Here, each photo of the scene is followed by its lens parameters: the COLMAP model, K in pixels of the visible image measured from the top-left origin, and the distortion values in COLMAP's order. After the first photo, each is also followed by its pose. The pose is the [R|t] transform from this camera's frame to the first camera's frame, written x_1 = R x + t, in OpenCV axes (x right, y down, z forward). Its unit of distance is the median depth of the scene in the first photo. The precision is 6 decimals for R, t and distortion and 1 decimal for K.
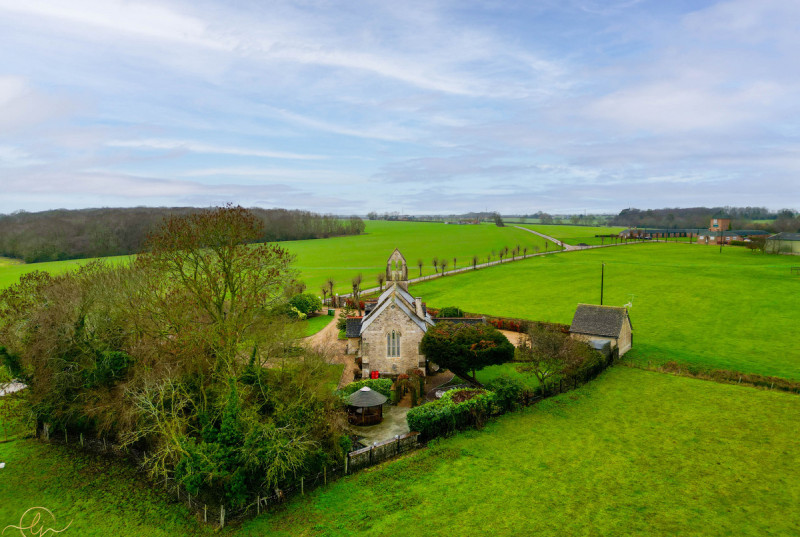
lens RADIAL K [[547.5, 0, 400.0], [0, 547.5, 268.5], [0, 0, 1]] dist [0.103435, -0.109553]
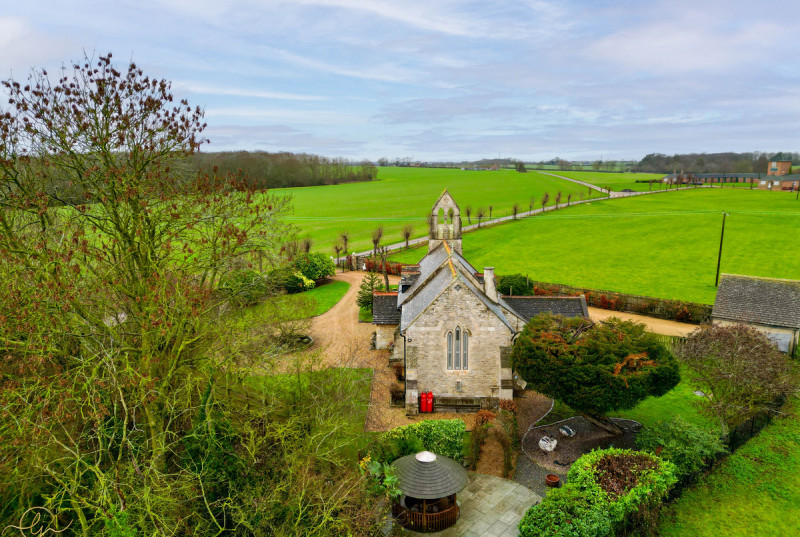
lens RADIAL K [[547.5, 0, 400.0], [0, 547.5, 268.5], [0, 0, 1]] dist [0.103435, -0.109553]
pose [[0.999858, 0.004170, -0.016353, -0.039747], [-0.002630, 0.995653, 0.093101, -0.003299], [0.016670, -0.093045, 0.995522, 0.247207]]
